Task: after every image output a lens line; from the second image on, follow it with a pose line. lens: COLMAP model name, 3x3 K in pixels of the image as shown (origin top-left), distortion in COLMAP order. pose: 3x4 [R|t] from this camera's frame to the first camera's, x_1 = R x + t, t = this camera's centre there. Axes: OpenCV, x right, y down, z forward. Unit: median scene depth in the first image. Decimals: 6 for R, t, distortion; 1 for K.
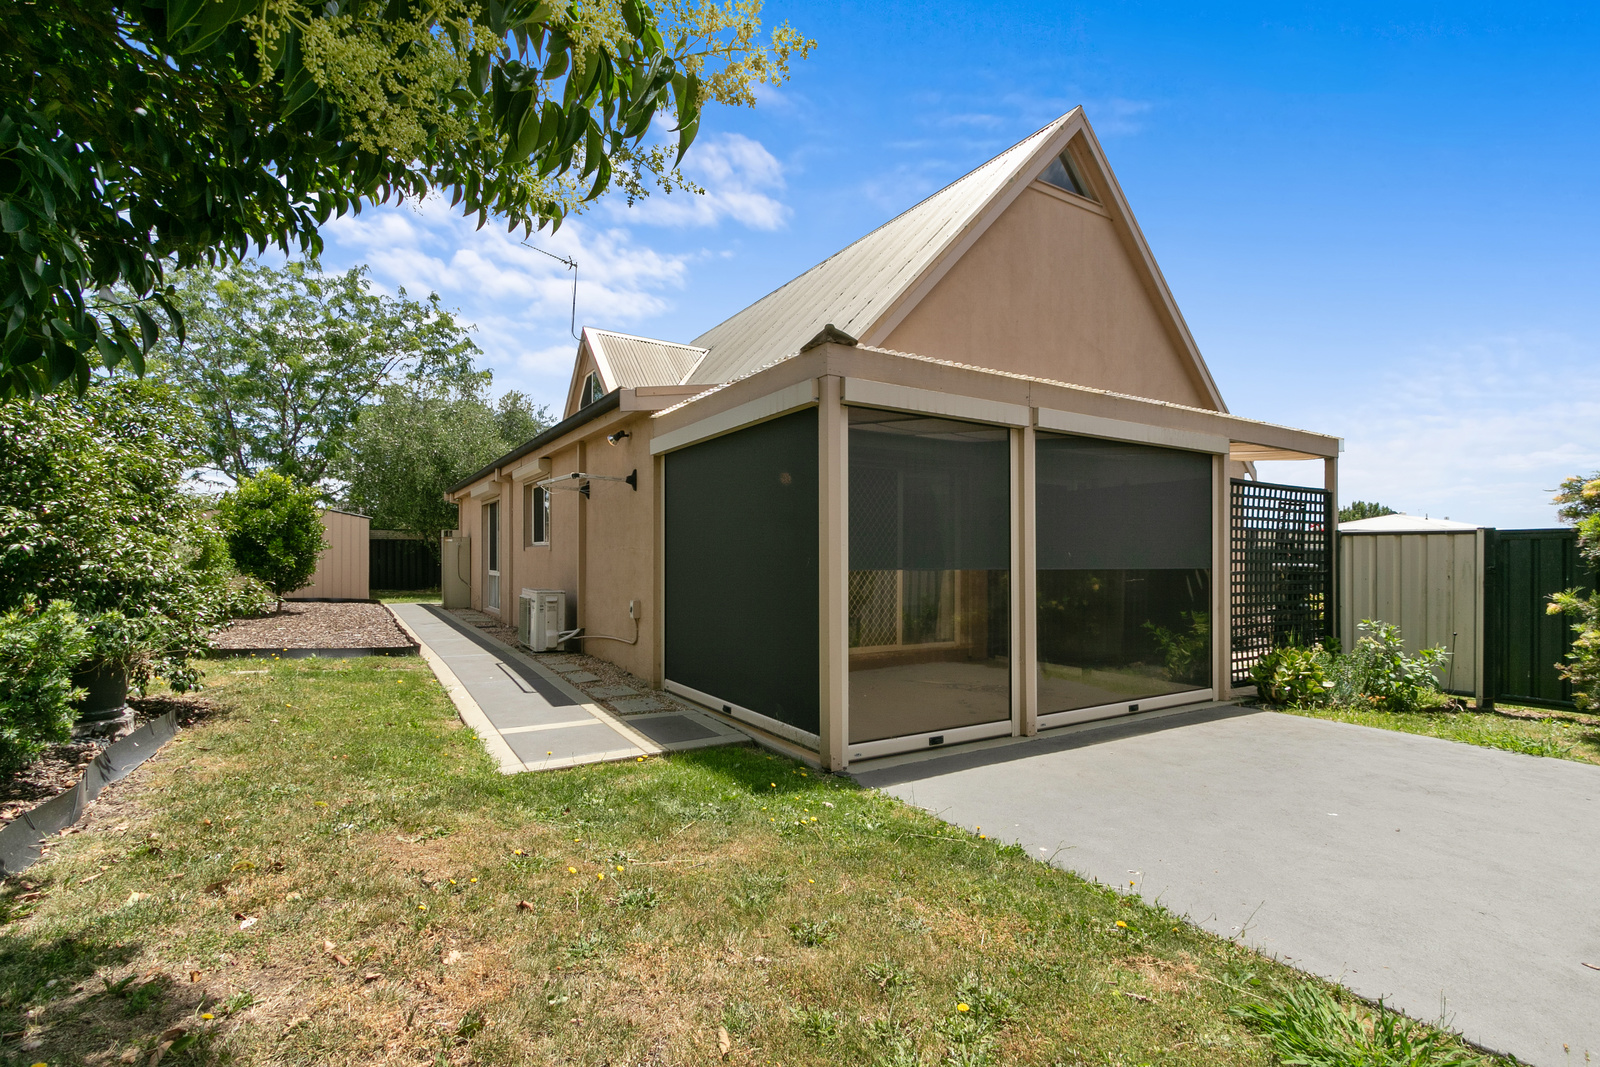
lens RADIAL K [[729.1, 0, 779.2], [0, 729.1, 563.8], [0, 0, 1]] dist [0.000270, -0.000049]
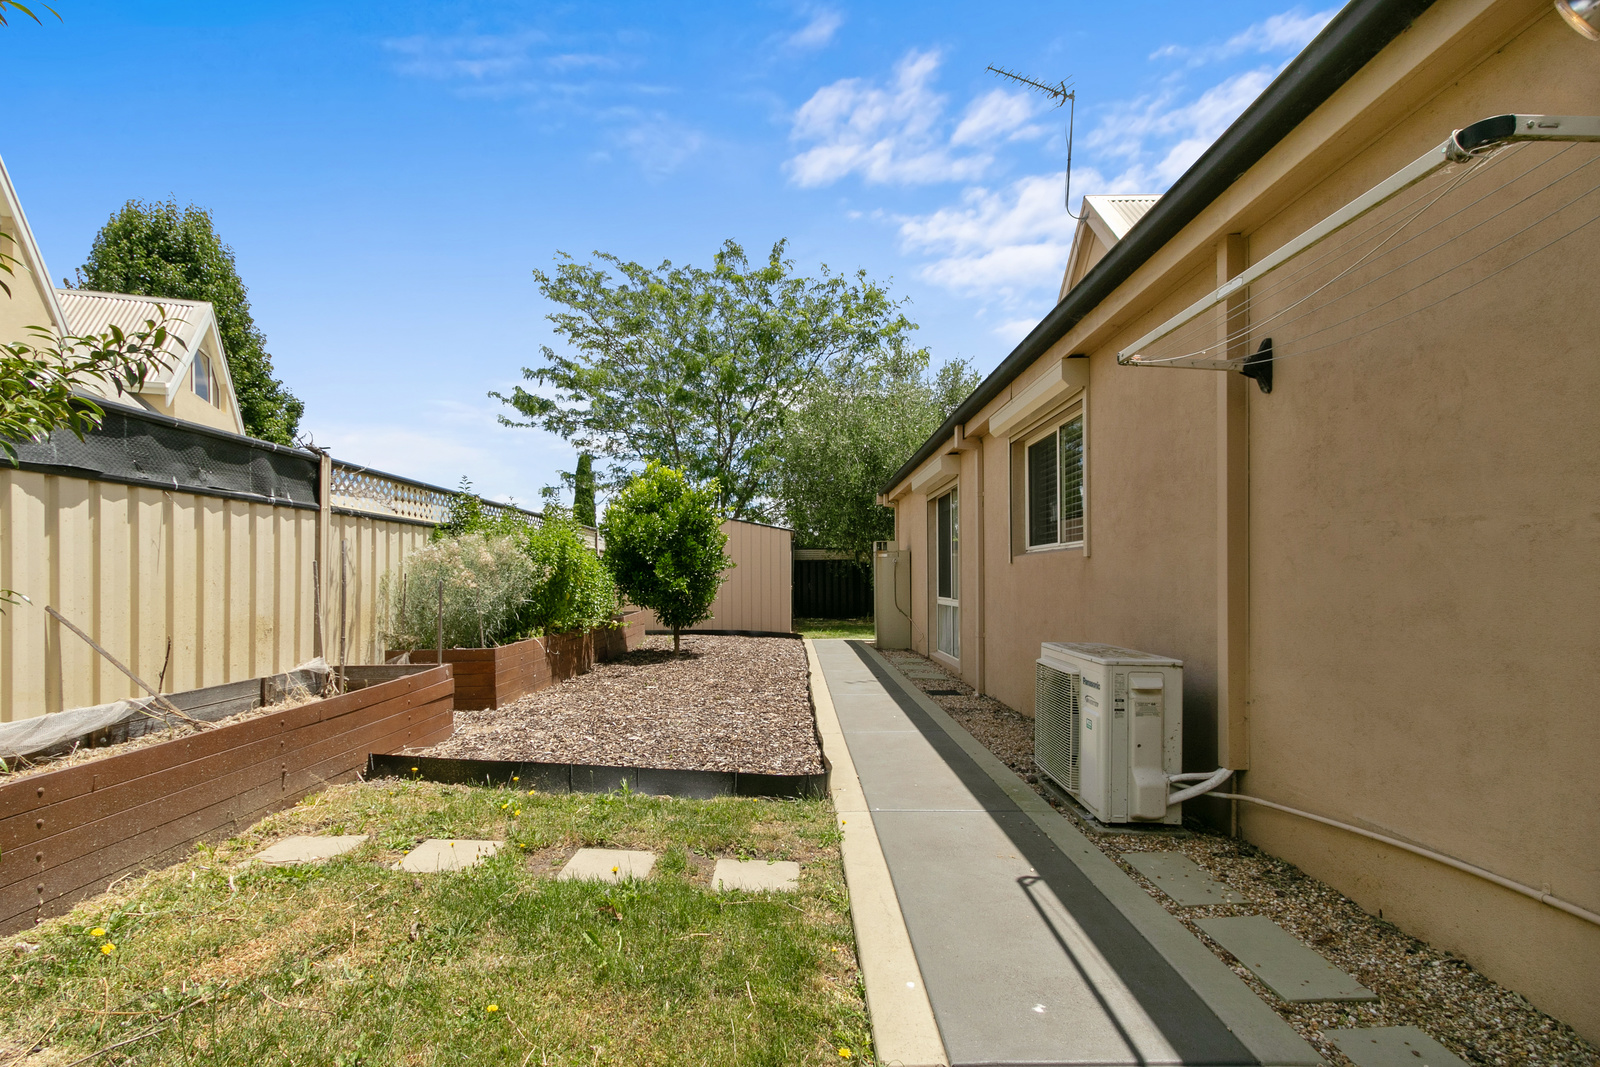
lens RADIAL K [[729.1, 0, 779.2], [0, 729.1, 563.8], [0, 0, 1]] dist [0.000270, -0.000049]
pose [[0.845078, -0.020191, -0.534261, -0.147463], [0.002464, 0.999423, -0.033873, 0.000405], [0.534637, 0.027308, 0.844641, 0.321827]]
